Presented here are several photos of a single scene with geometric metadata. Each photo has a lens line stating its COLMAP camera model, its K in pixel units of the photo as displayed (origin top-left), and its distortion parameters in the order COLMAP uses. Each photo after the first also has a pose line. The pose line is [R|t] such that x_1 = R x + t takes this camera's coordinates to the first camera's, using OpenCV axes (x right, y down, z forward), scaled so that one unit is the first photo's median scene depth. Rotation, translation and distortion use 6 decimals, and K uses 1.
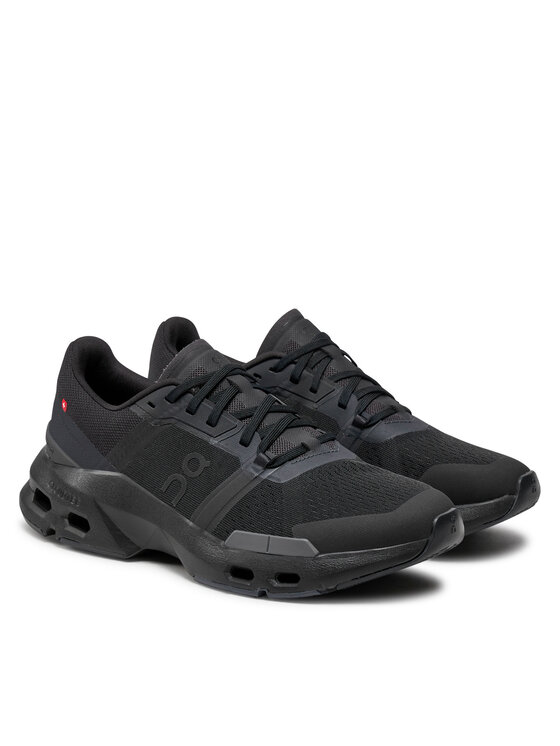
lens RADIAL K [[2196.9, 0, 280.0], [0, 2196.9, 373.0], [0, 0, 1]] dist [-0.058798, -0.588800]
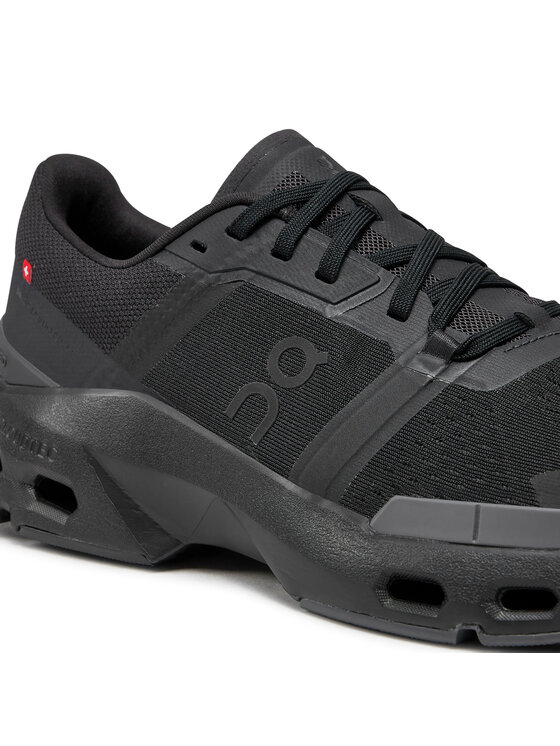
lens RADIAL K [[1594.4, 0, 280.0], [0, 1594.4, 373.0], [0, 0, 1]] dist [0.041905, -0.045185]
pose [[0.999577, -0.019394, 0.021666, -0.049163], [0.020211, 0.999066, -0.038179, 0.057017], [-0.020905, 0.038601, 0.999036, 0.653143]]
